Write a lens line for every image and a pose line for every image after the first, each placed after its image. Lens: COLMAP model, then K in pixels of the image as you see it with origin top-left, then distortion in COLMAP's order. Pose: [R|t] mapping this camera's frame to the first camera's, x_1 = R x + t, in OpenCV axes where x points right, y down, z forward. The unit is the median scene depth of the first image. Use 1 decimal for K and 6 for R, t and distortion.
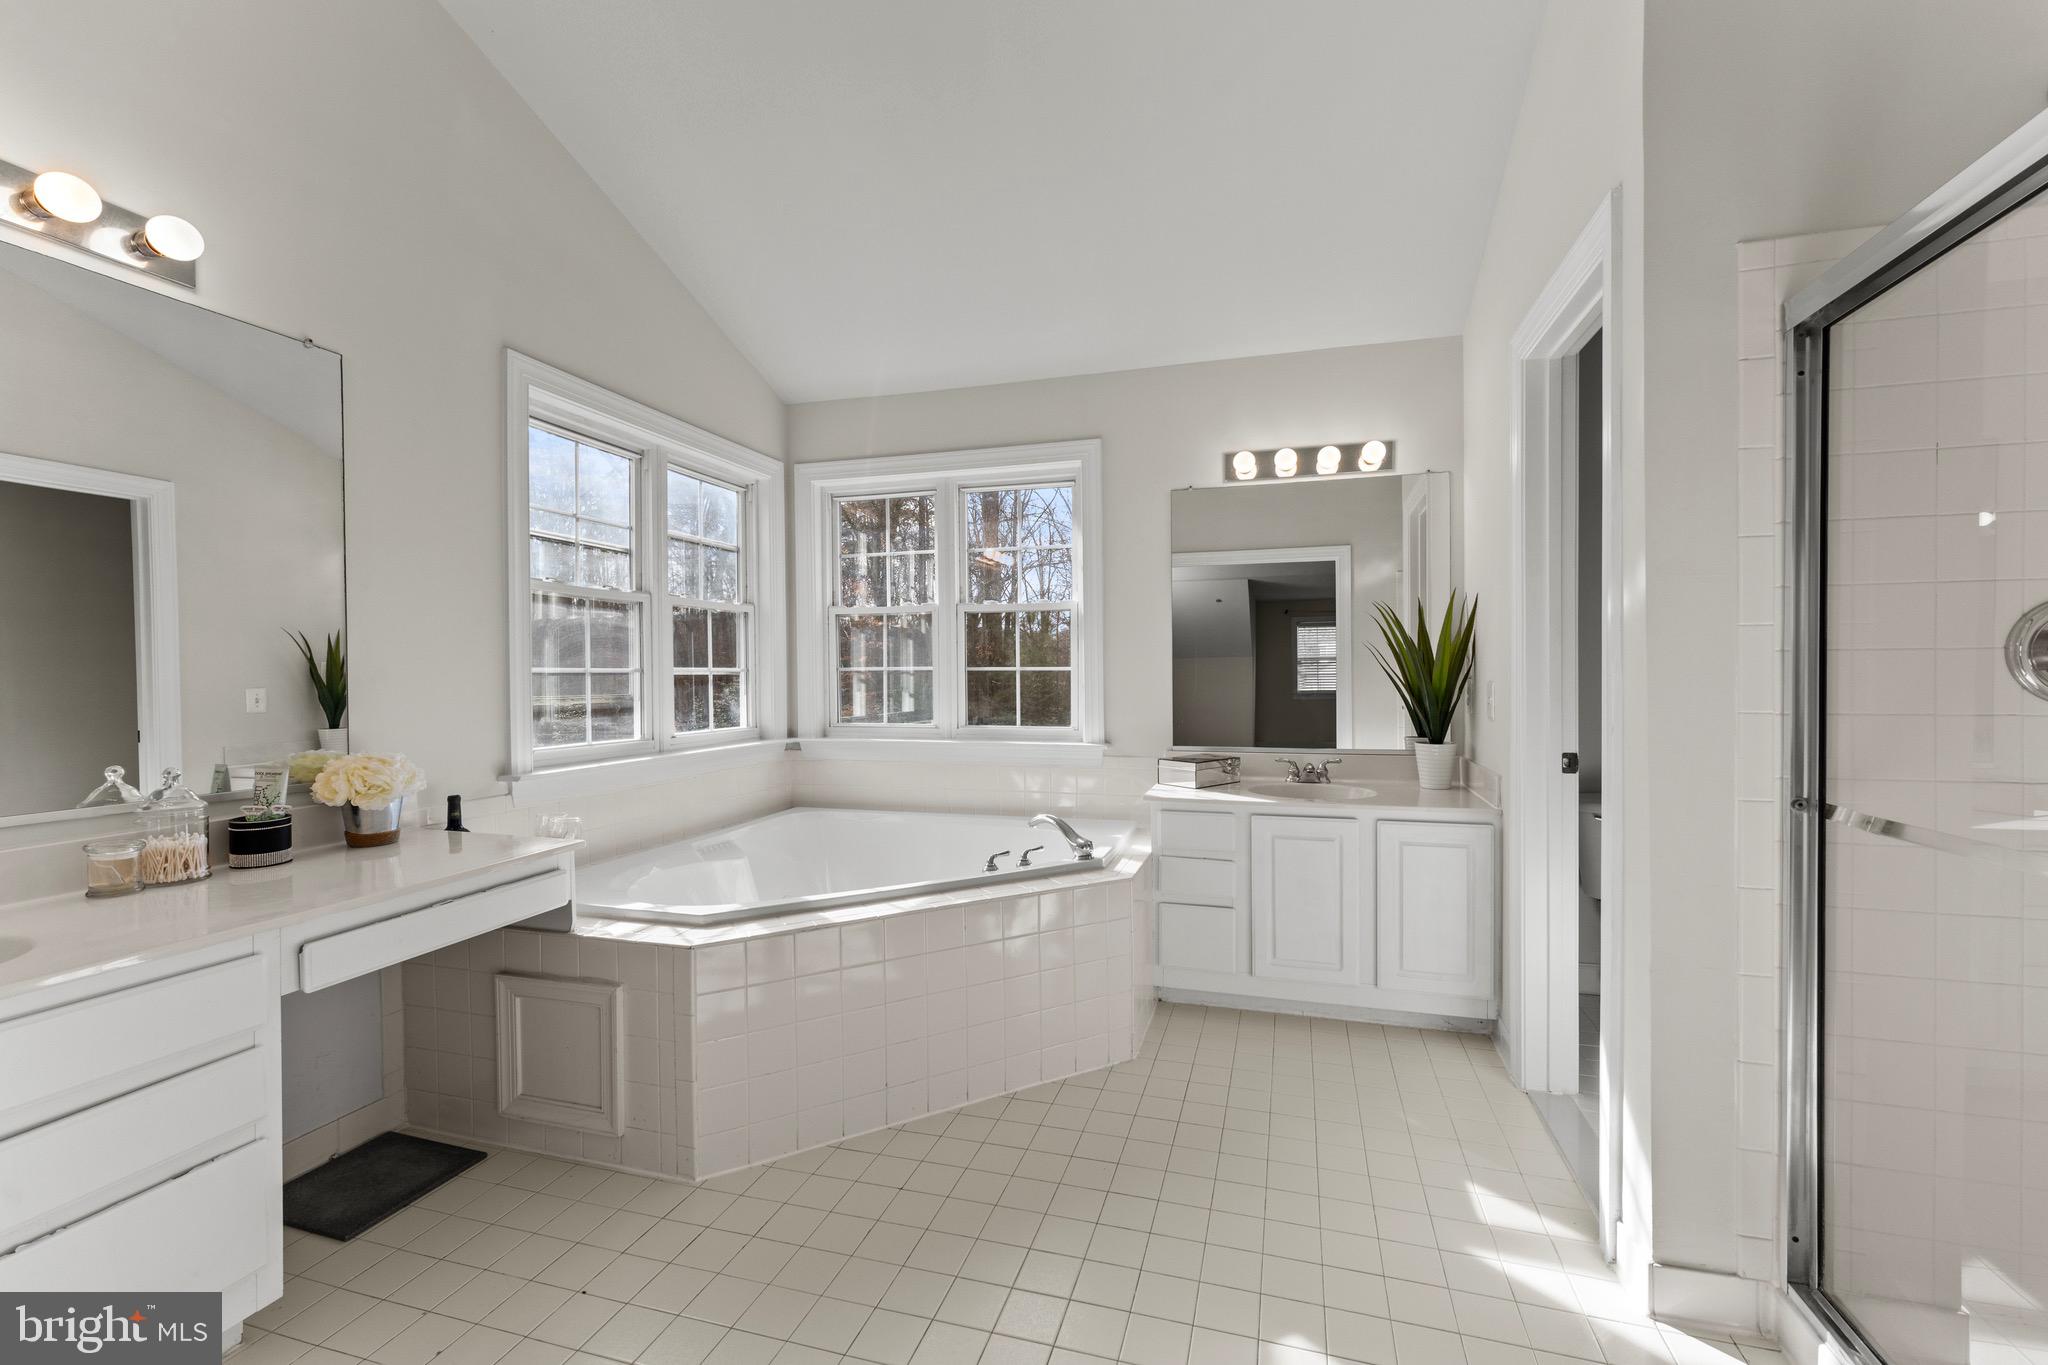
lens RADIAL K [[815.9, 0, 1031.0], [0, 815.9, 683.8], [0, 0, 1]] dist [0.002772, -0.001070]
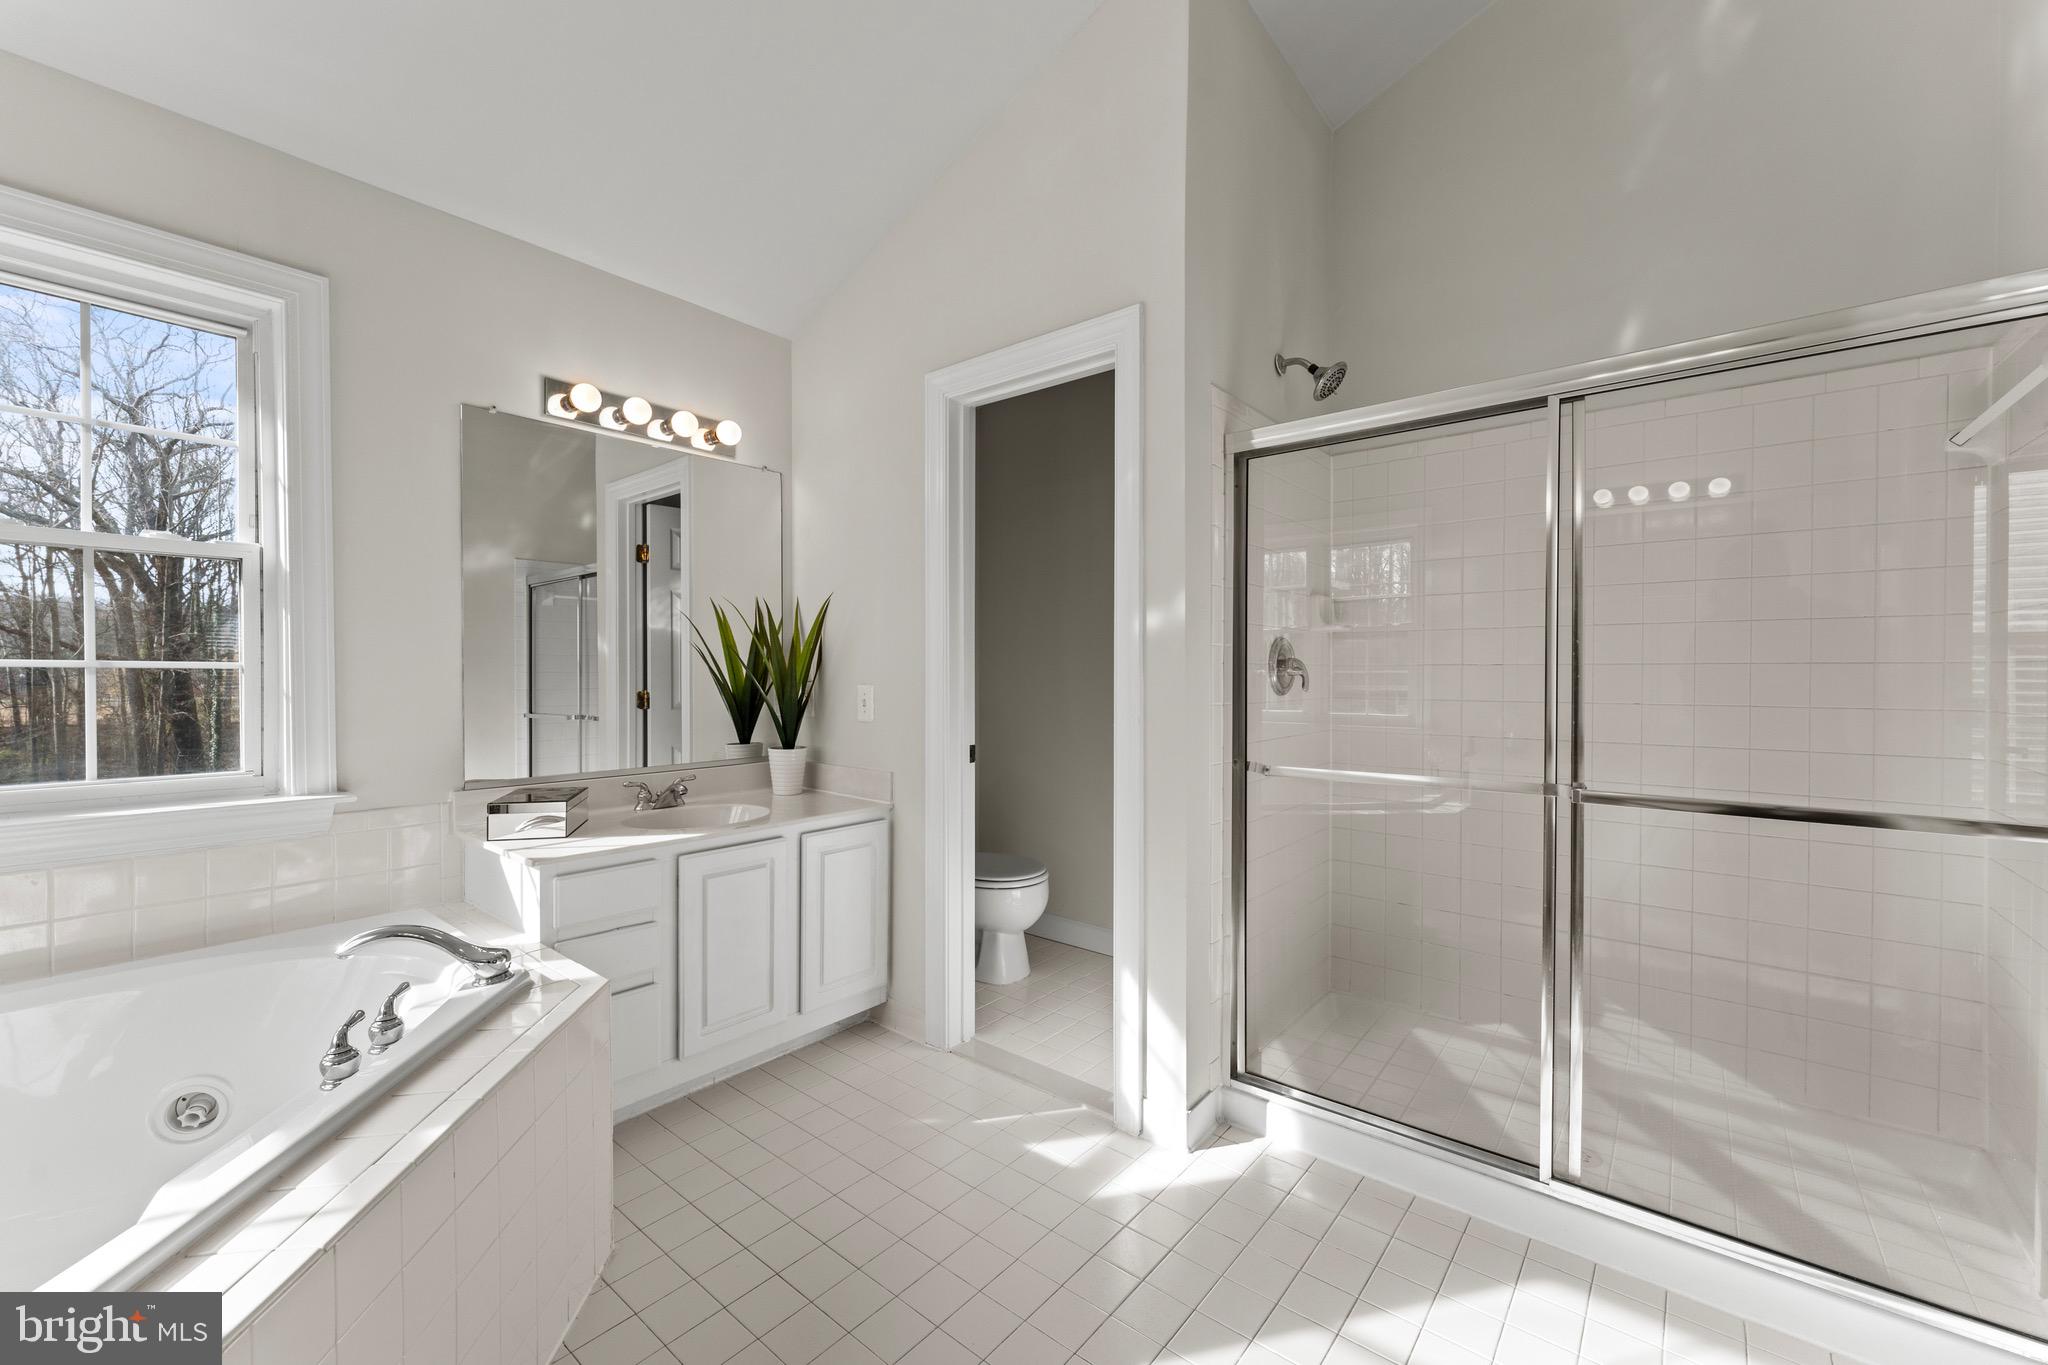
lens RADIAL K [[815.9, 0, 1027.0], [0, 815.9, 682.9], [0, 0, 1]] dist [0.002772, -0.001070]
pose [[0.415712, -0.004410, 0.909486, -0.301219], [0.006375, 0.999978, 0.001935, -0.005906], [-0.909474, 0.004993, 0.415731, 0.359998]]
